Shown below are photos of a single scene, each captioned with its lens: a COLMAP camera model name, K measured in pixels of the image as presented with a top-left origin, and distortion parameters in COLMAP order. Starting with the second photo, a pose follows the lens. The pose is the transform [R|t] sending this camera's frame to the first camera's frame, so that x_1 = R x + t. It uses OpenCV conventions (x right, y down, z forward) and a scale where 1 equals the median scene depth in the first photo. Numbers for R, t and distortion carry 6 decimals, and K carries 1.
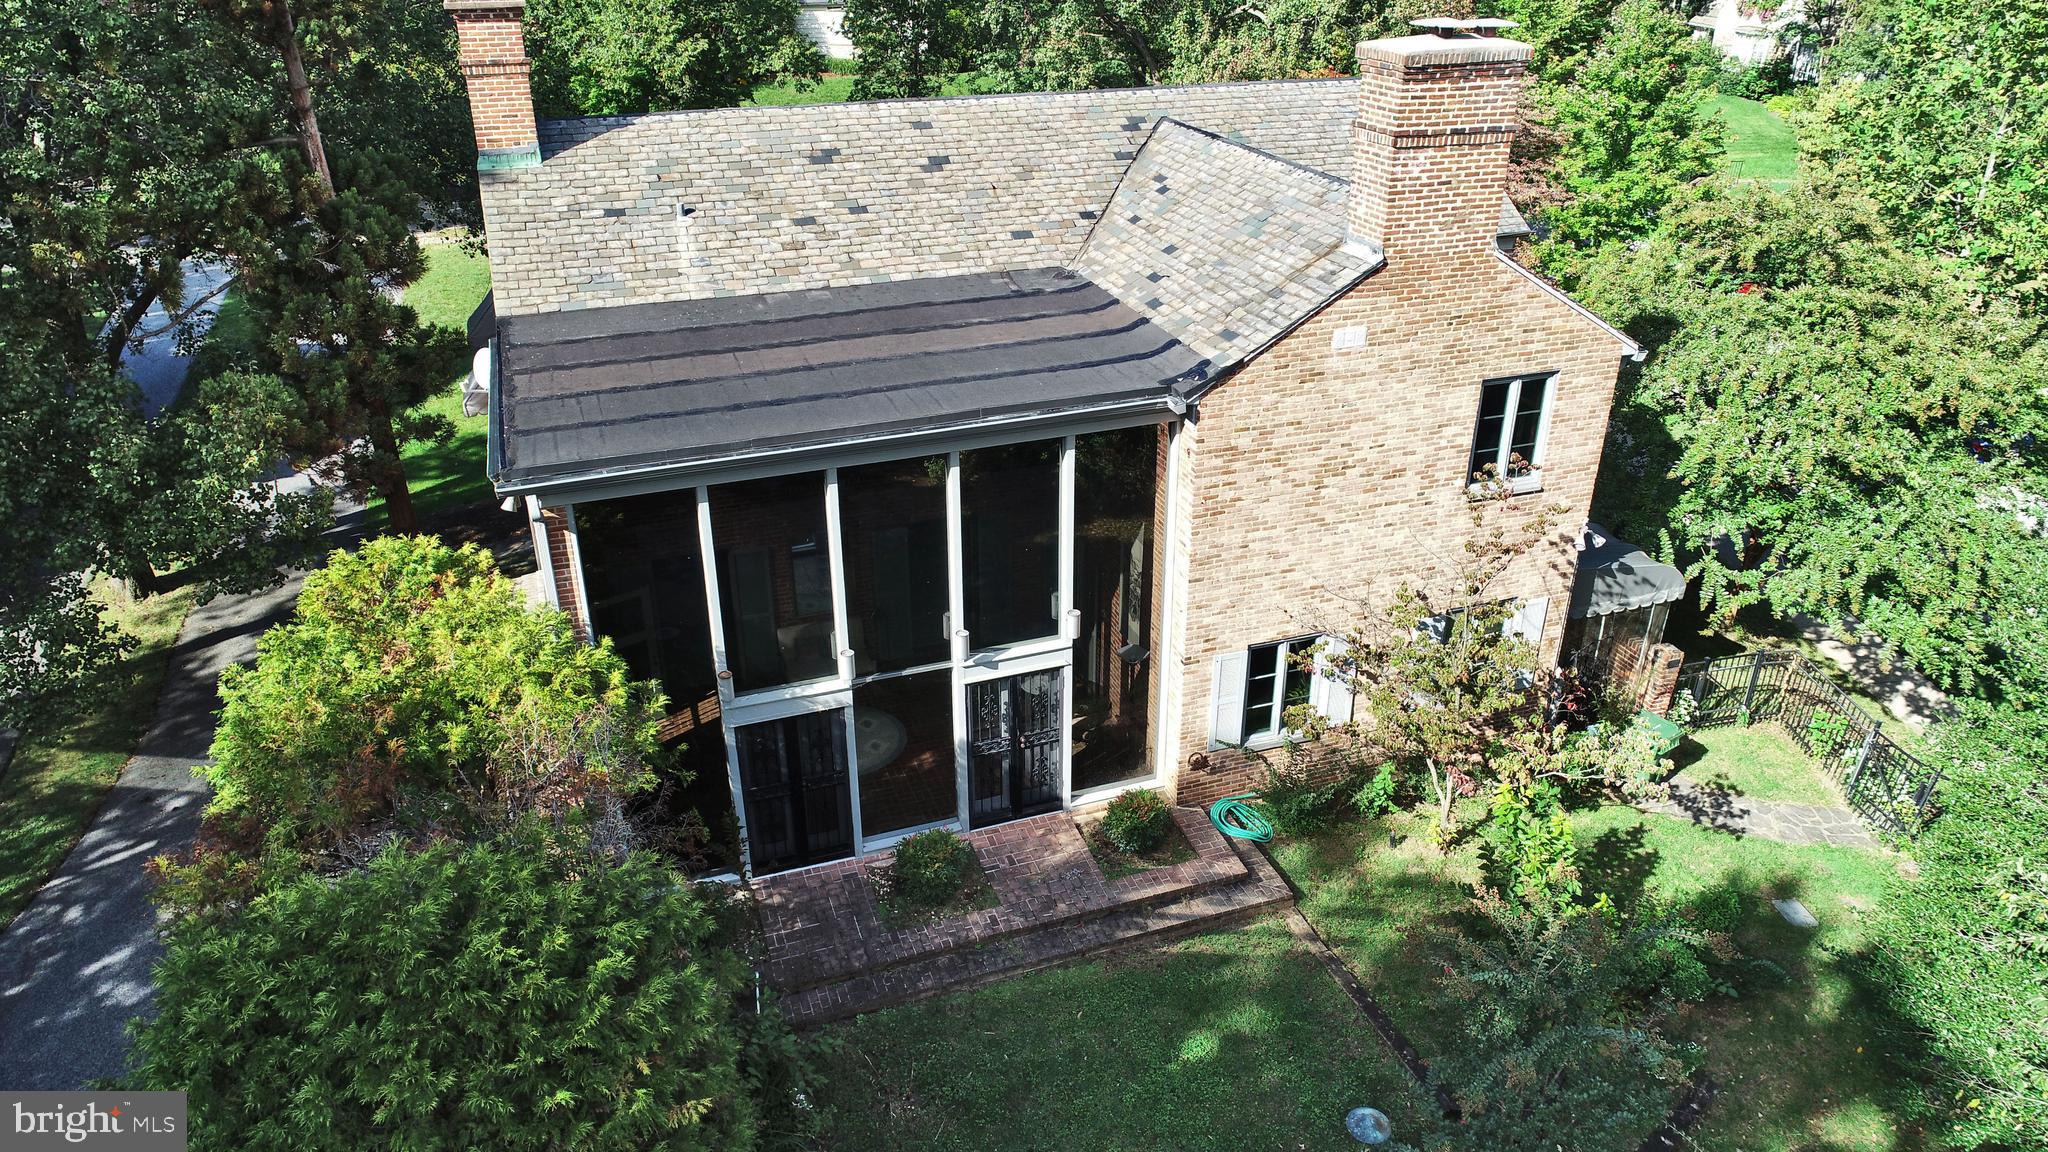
lens RADIAL K [[1370.9, 0, 1024.0], [0, 1370.9, 576.0], [0, 0, 1]] dist [0.001313, 0.003076]
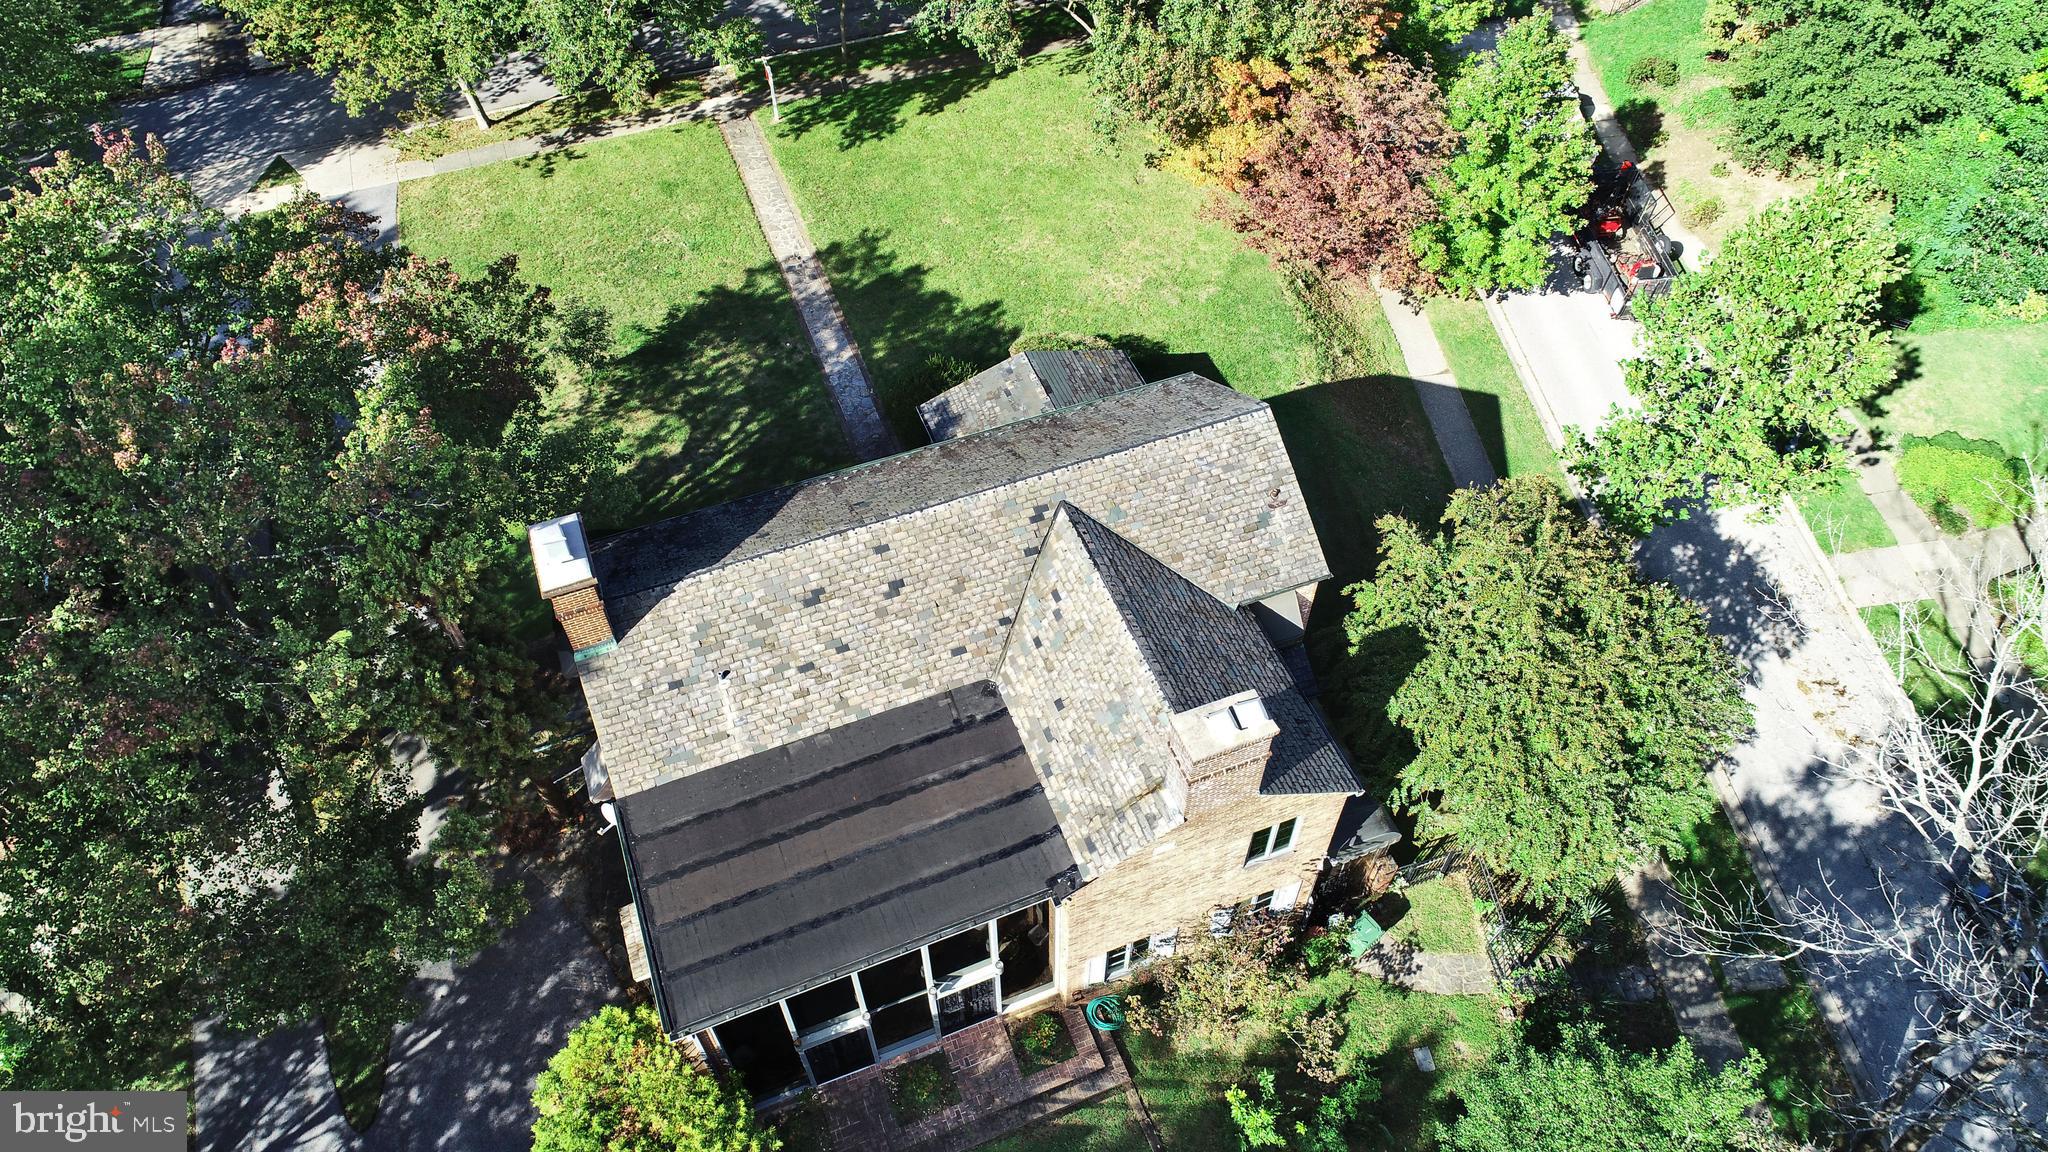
lens RADIAL K [[1370.9, 0, 1024.0], [0, 1370.9, 576.0], [0, 0, 1]] dist [0.001313, 0.003076]
pose [[0.999304, -0.032189, 0.018873, 0.044151], [0.021452, 0.909452, 0.415255, -0.958658], [-0.030531, -0.414561, 0.909509, -0.275702]]
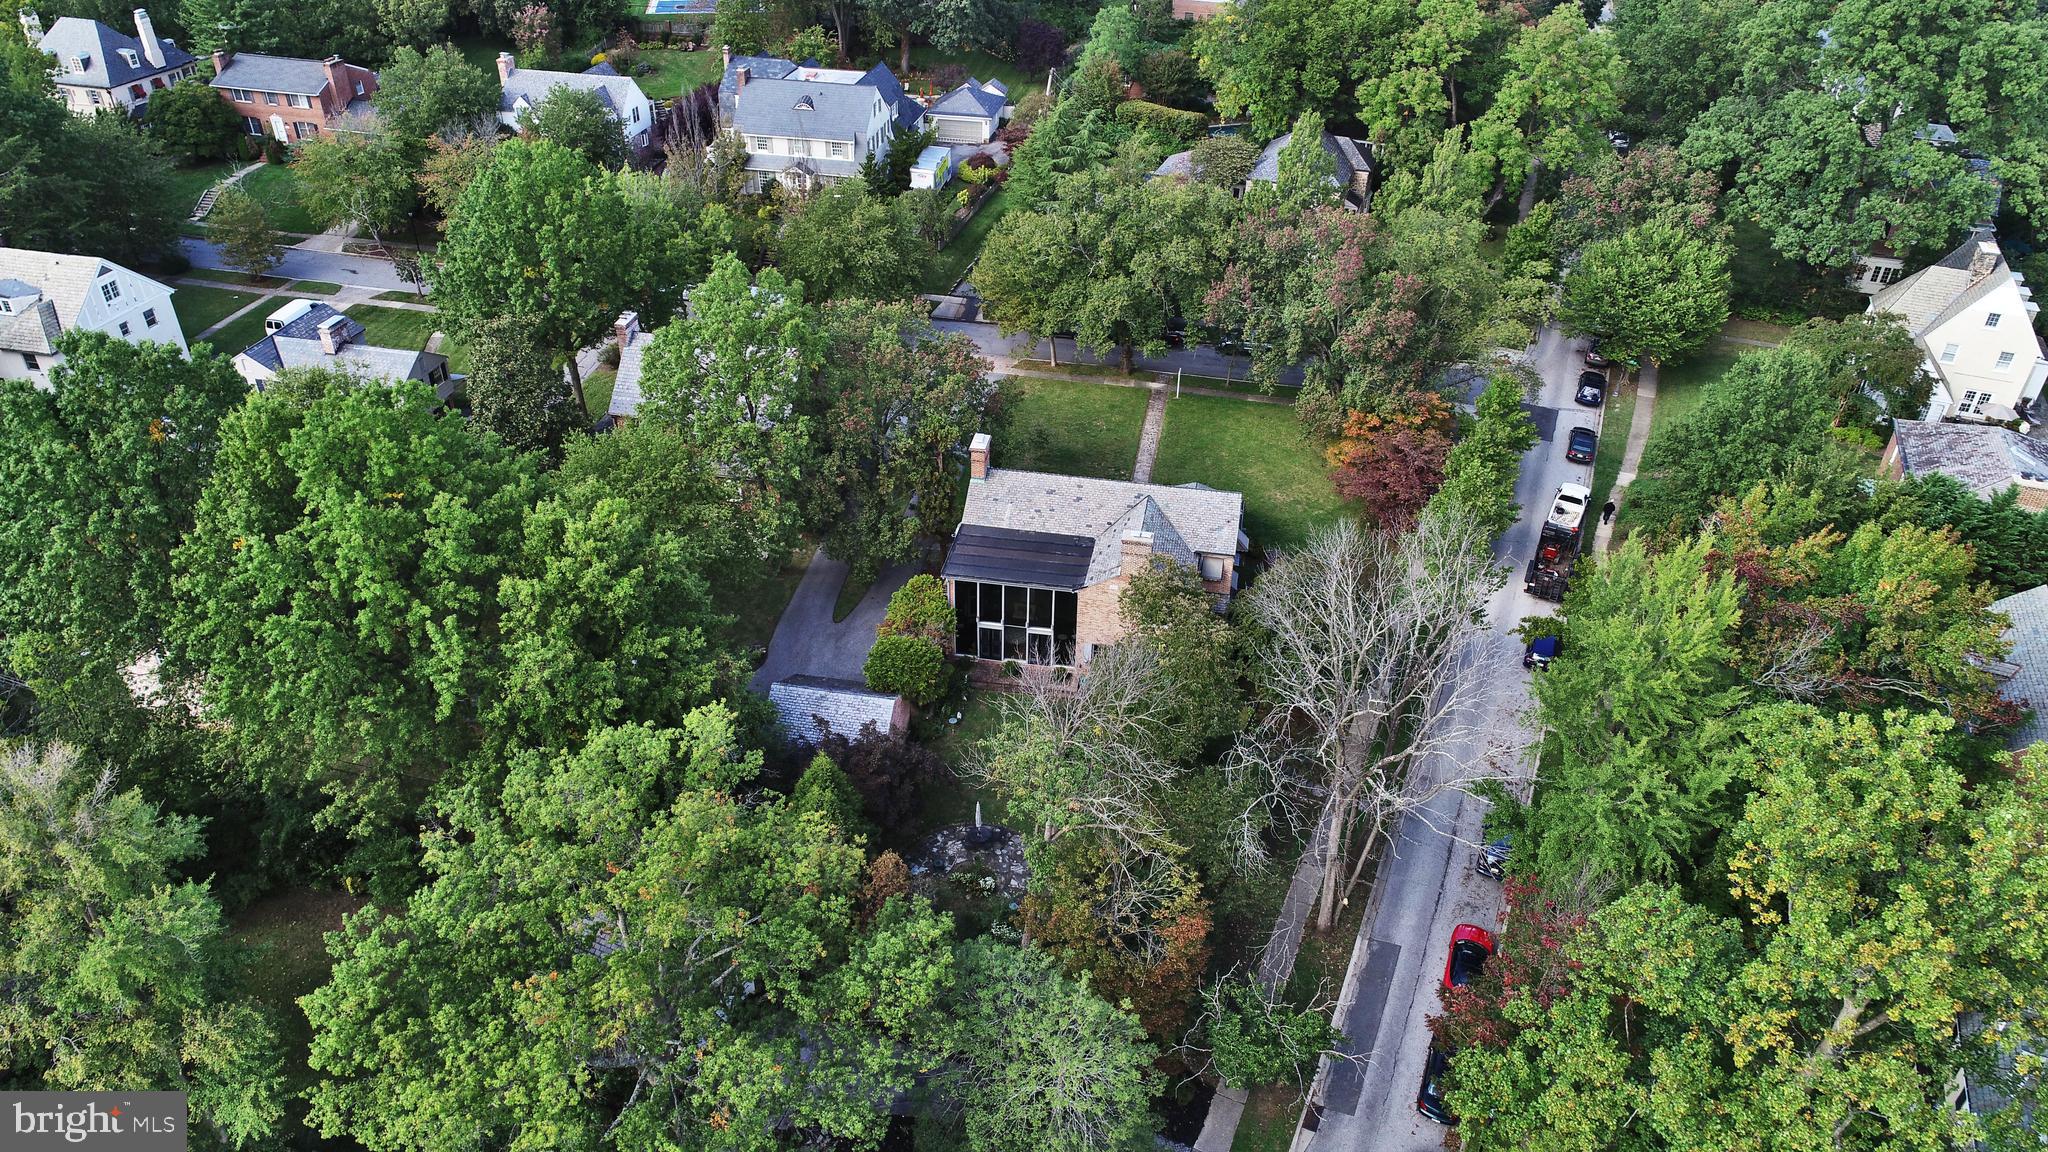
lens RADIAL K [[1360.0, 0, 1024.0], [0, 1360.0, 576.0], [0, 0, 1]] dist [0.002455, -0.002522]
pose [[0.873655, 0.284982, -0.394351, 1.483033], [-0.234426, 0.956783, 0.172076, -0.777395], [0.426347, -0.057889, 0.902705, -2.728396]]
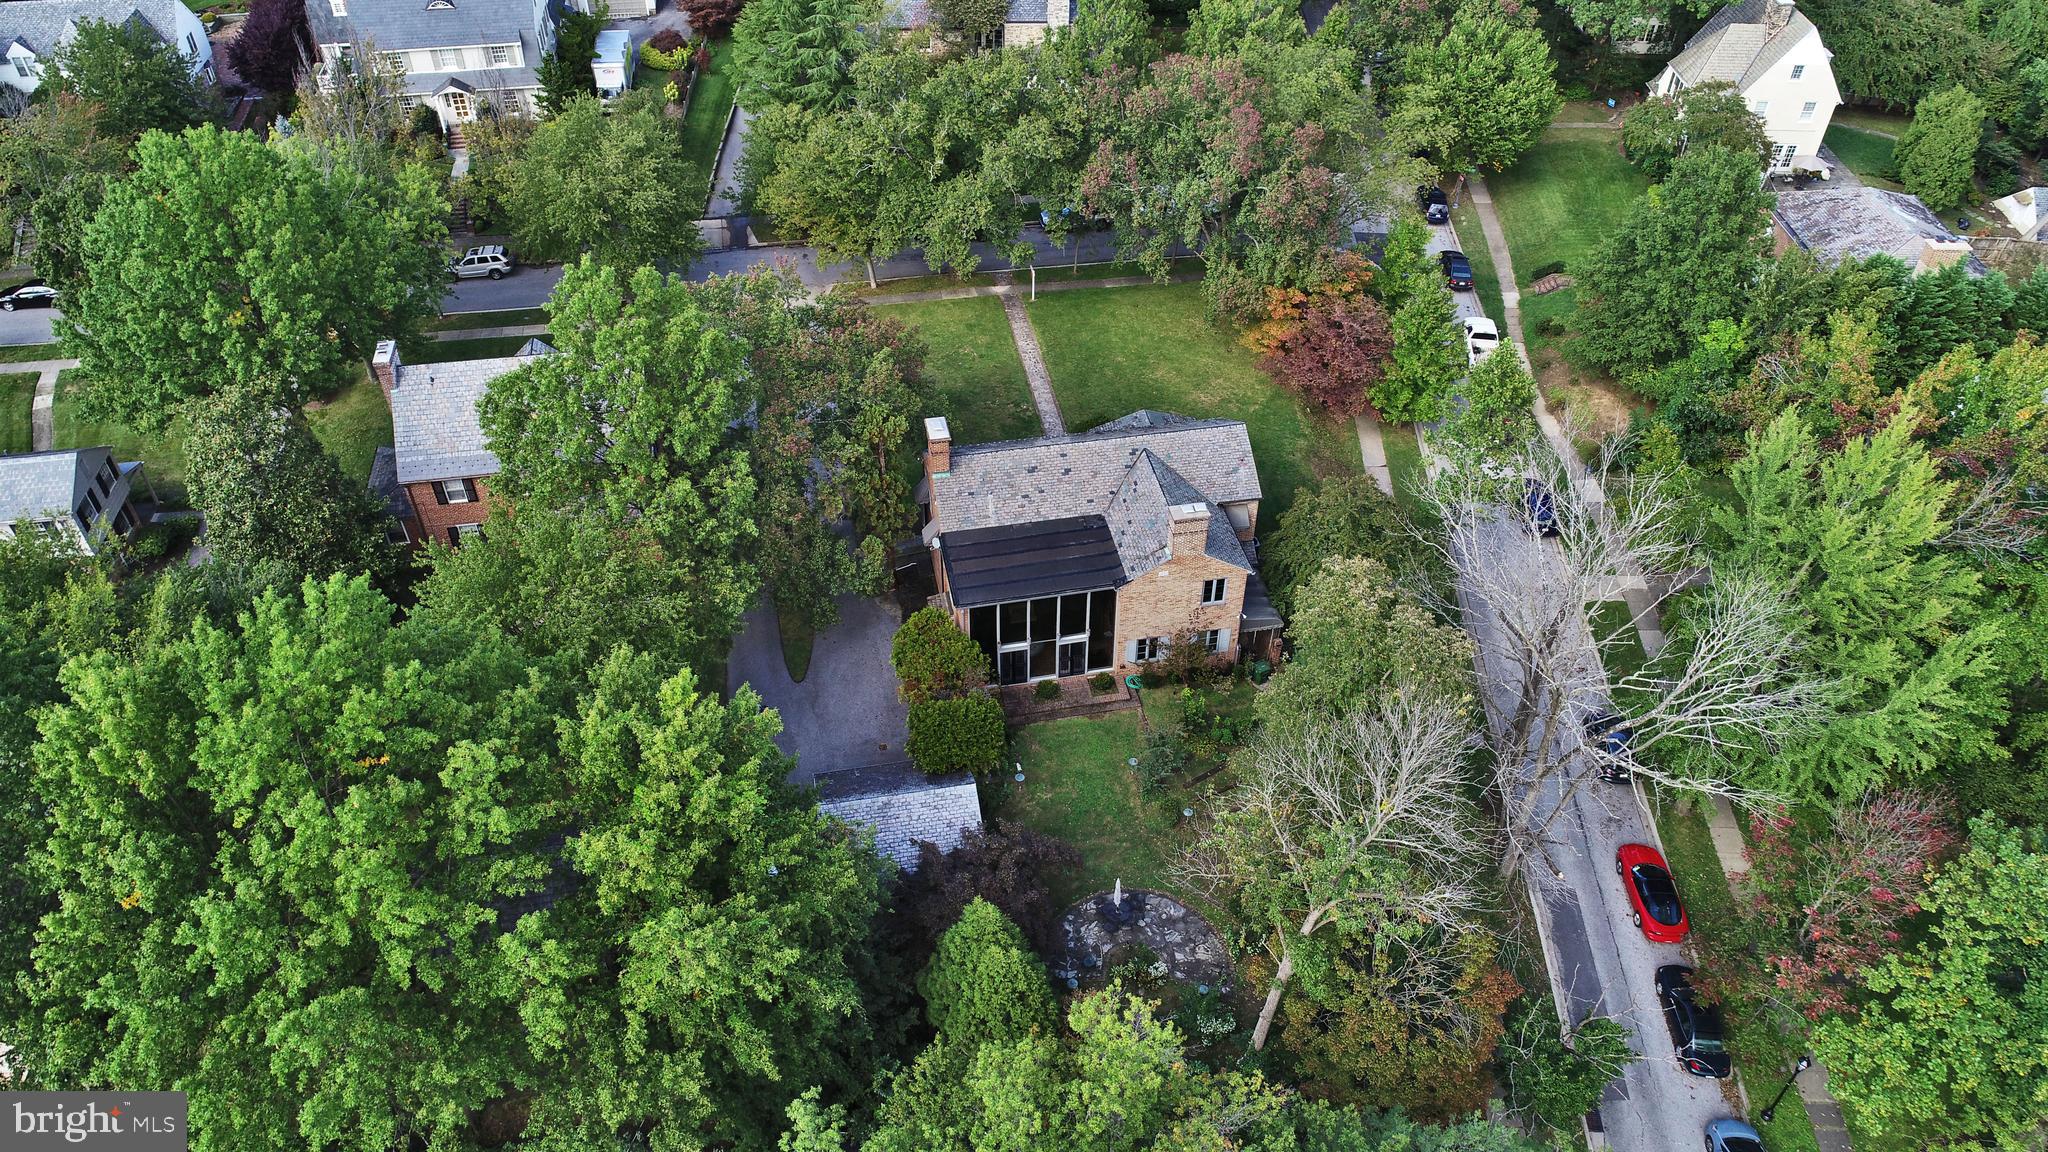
lens RADIAL K [[1405.1, 0, 1024.0], [0, 1405.1, 576.0], [0, 0, 1]] dist [-0.000651, 0.001703]
pose [[0.989565, 0.096134, -0.107327, 0.230756], [-0.067427, 0.967252, 0.244698, -0.935037], [0.127336, -0.234907, 0.963641, -2.420212]]
